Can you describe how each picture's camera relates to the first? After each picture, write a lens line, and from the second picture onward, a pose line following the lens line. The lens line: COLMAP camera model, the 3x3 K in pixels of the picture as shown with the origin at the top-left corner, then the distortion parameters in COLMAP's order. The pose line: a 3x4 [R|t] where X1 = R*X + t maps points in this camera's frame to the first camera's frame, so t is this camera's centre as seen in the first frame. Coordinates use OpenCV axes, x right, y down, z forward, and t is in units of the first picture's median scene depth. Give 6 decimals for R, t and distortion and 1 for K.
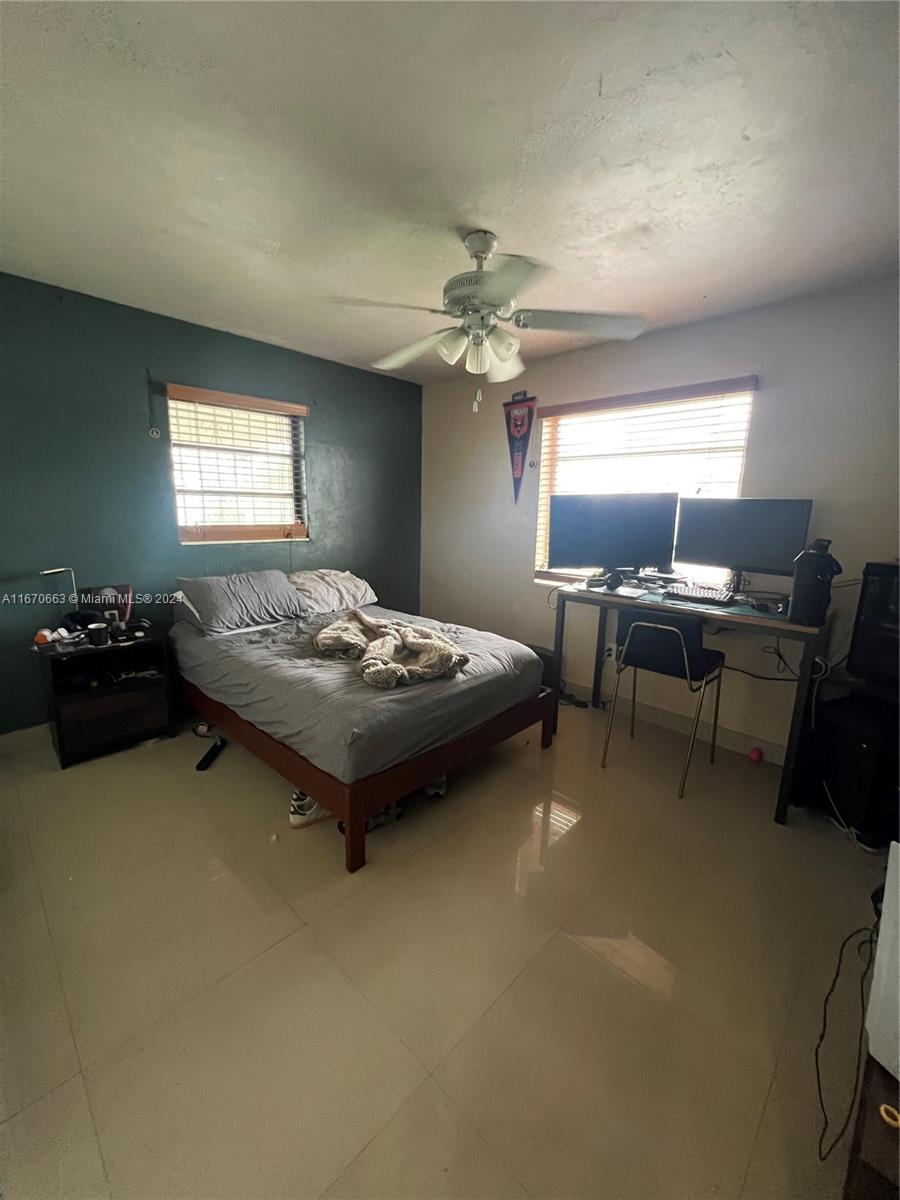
lens RADIAL K [[484.2, 0, 445.1], [0, 484.2, 601.4], [0, 0, 1]] dist [-0.004828, 0.000175]
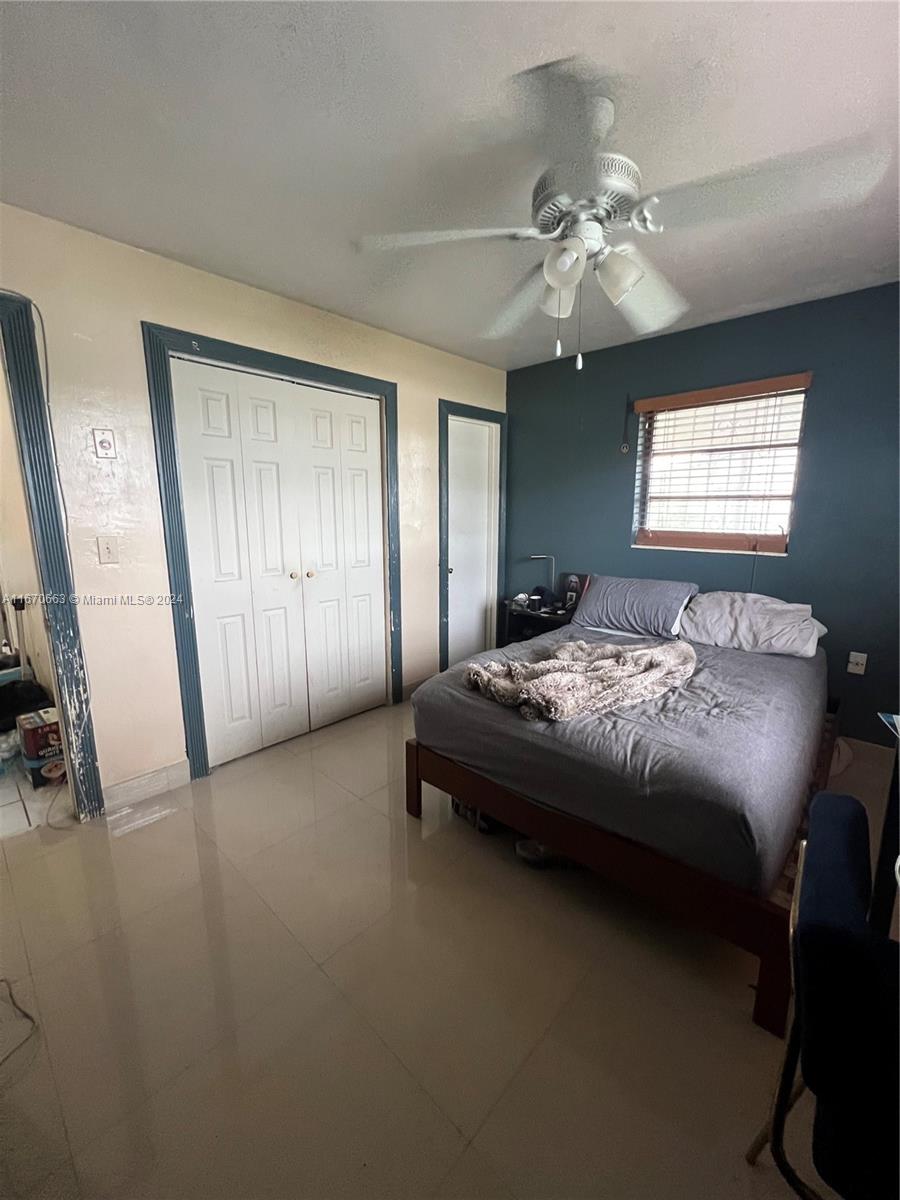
lens RADIAL K [[484.2, 0, 444.9], [0, 484.2, 598.6], [0, 0, 1]] dist [-0.004828, 0.000175]
pose [[0.009741, 0.162127, -0.986722, 0.545490], [-0.191493, 0.968808, 0.157293, -0.095815], [0.981446, 0.187418, 0.040484, 0.565676]]
